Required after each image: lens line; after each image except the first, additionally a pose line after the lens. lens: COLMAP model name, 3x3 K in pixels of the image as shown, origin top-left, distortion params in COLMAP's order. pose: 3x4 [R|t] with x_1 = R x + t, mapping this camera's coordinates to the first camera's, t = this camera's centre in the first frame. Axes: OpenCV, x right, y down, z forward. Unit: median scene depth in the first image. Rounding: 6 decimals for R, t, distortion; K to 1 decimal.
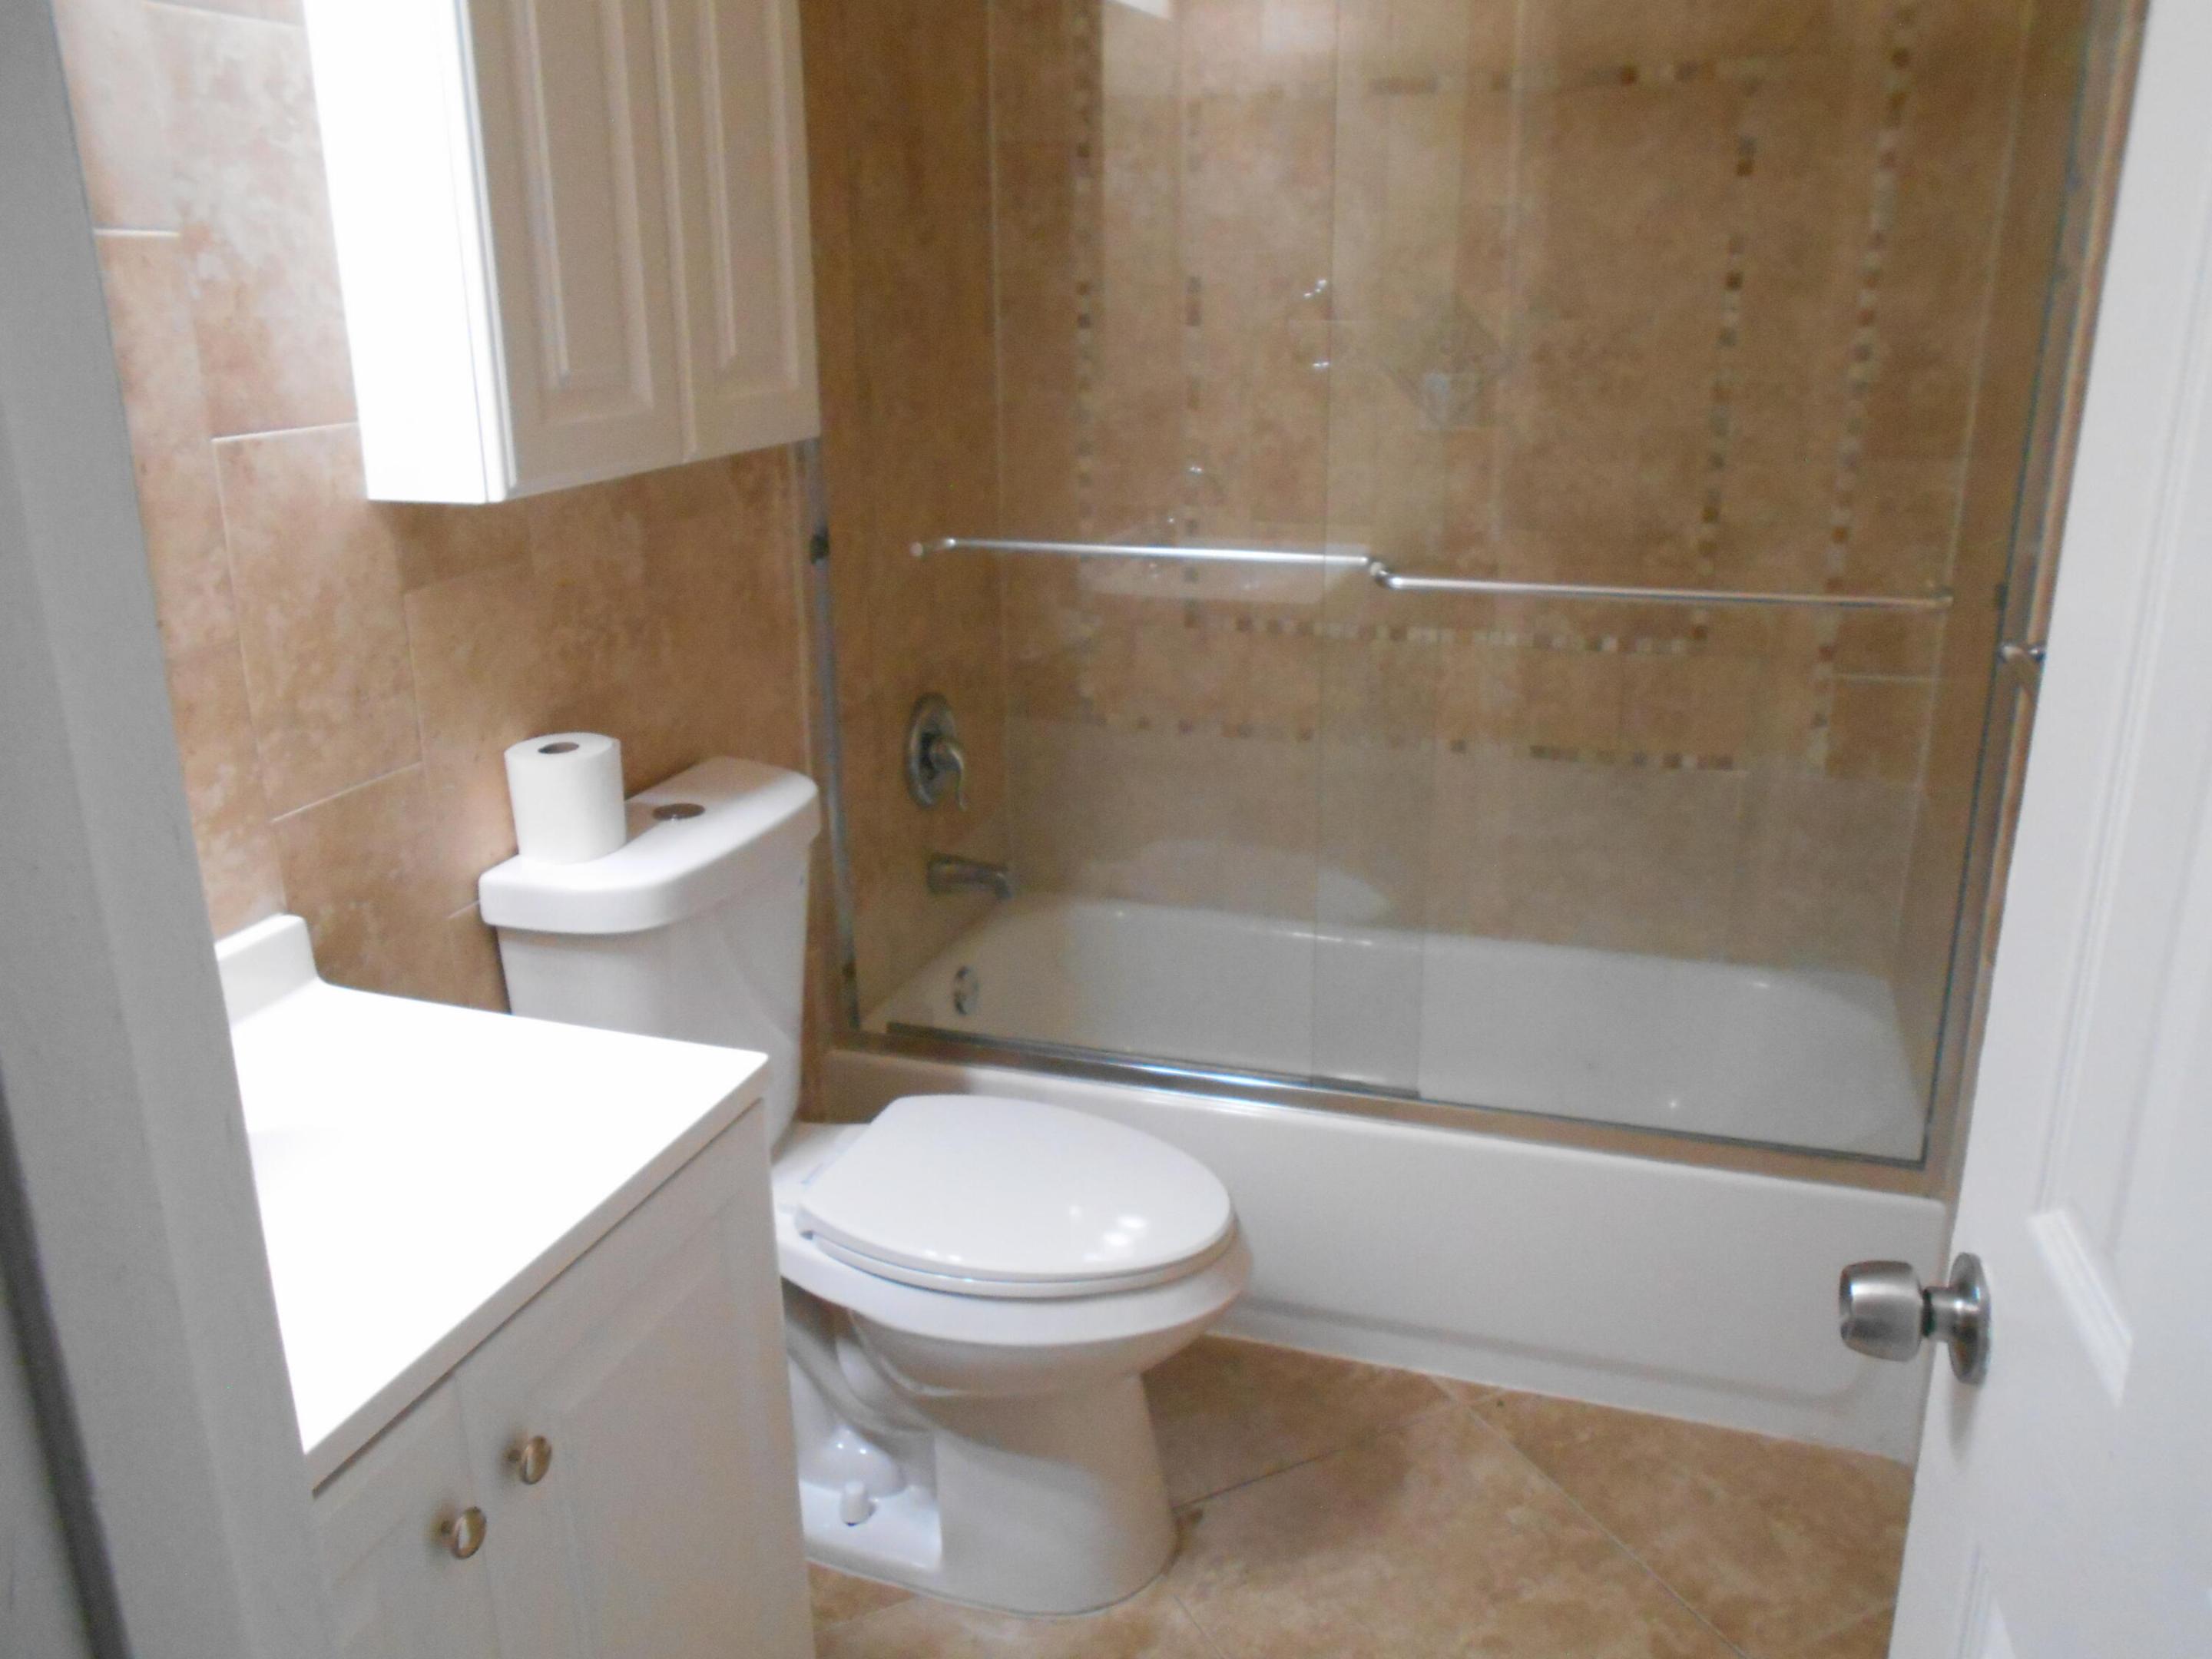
lens RADIAL K [[1697.5, 0, 1106.0], [0, 1697.5, 829.5], [0, 0, 1]] dist [-0.045312, 0.076627]
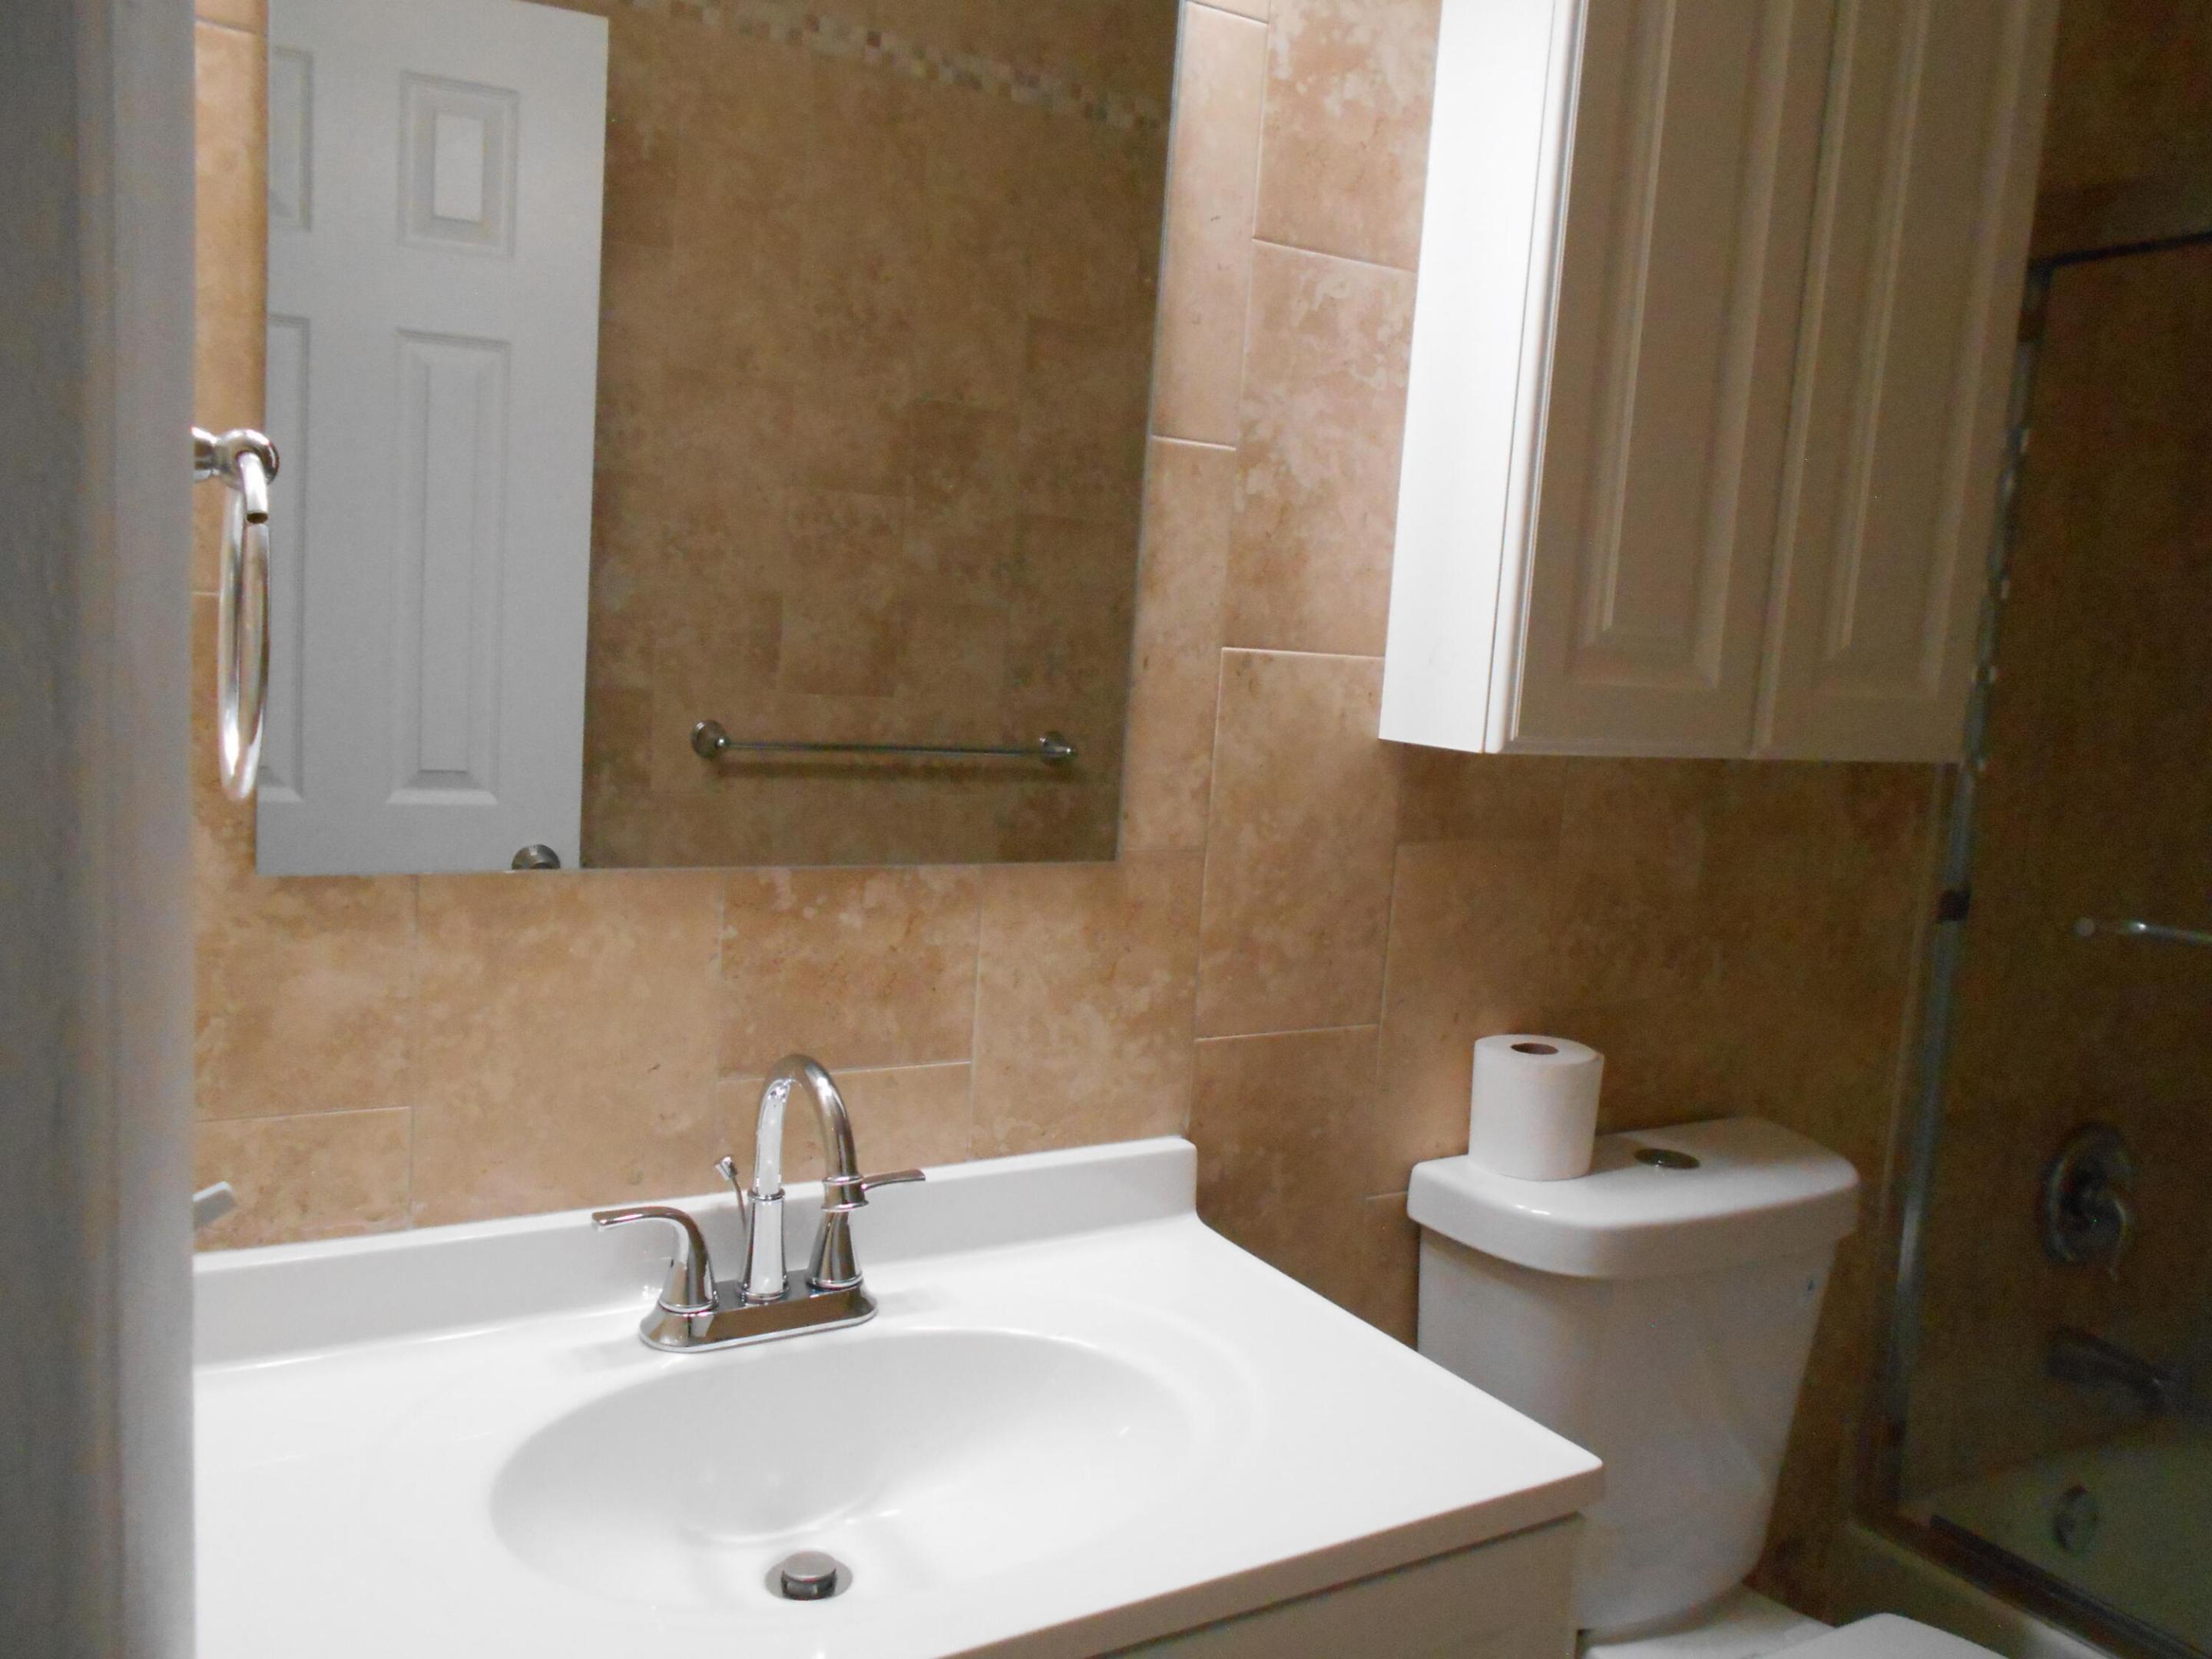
lens RADIAL K [[1769.0, 0, 1108.0], [0, 1769.0, 870.0], [0, 0, 1]] dist [-0.032415, 0.096706]
pose [[0.769588, 0.155474, -0.619324, 0.070447], [-0.265312, 0.960077, -0.088667, 0.003995], [0.580814, 0.232551, 0.780112, 0.145852]]
